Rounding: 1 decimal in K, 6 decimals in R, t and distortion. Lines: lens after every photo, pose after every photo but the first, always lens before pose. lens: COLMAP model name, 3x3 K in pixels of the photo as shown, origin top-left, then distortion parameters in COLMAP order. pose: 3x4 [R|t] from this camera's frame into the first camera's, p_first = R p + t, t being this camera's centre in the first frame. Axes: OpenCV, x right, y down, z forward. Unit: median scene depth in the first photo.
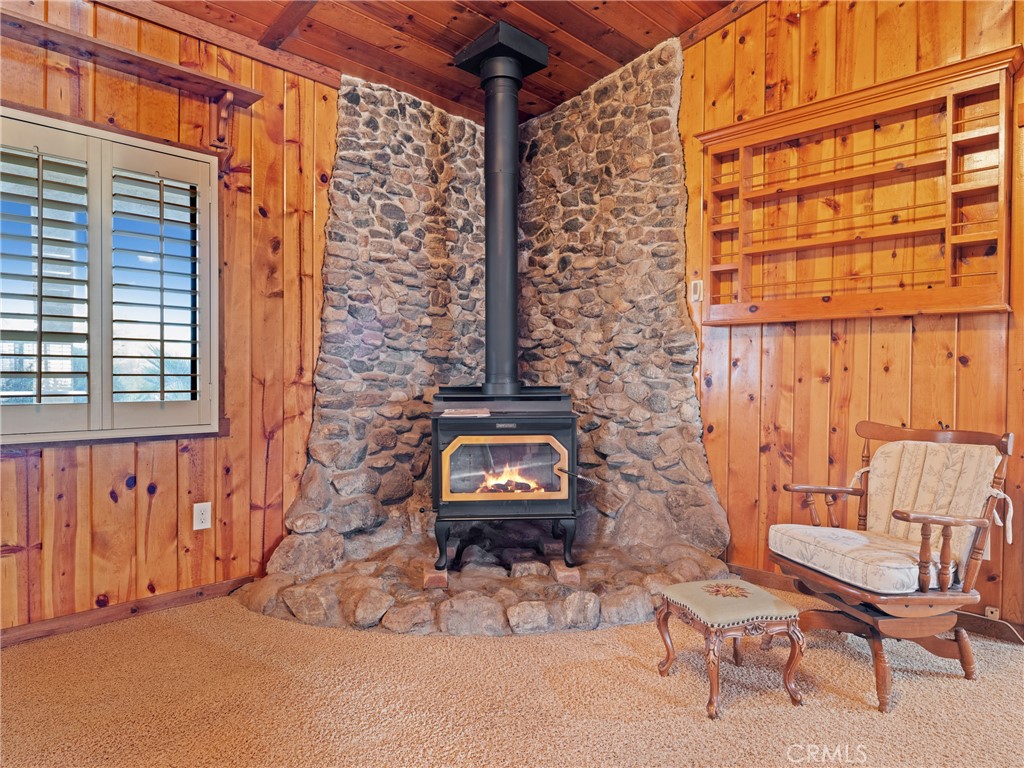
lens RADIAL K [[642.3, 0, 515.0], [0, 642.3, 378.3], [0, 0, 1]] dist [-0.001599, -0.000959]
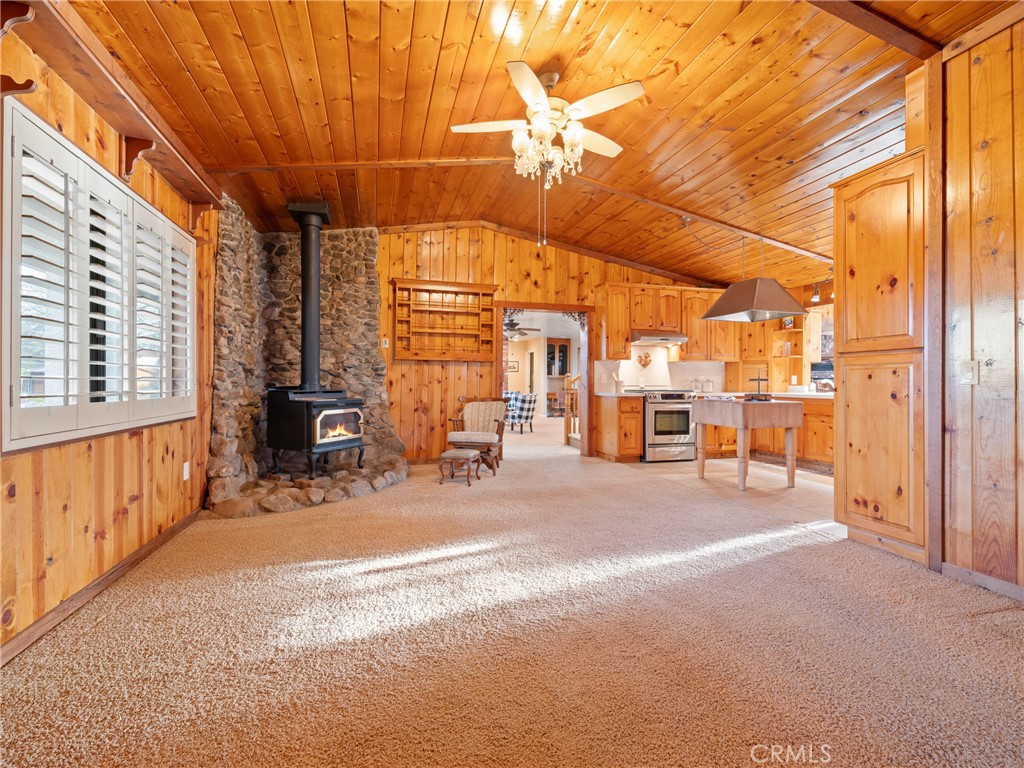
lens RADIAL K [[467.8, 0, 511.2], [0, 467.8, 380.3], [0, 0, 1]] dist [0.000167, 0.000599]
pose [[0.491354, 0.004353, 0.870949, -0.930937], [-0.001200, 0.999990, -0.004321, 0.001057], [-0.870959, 0.001079, 0.491354, -0.197461]]
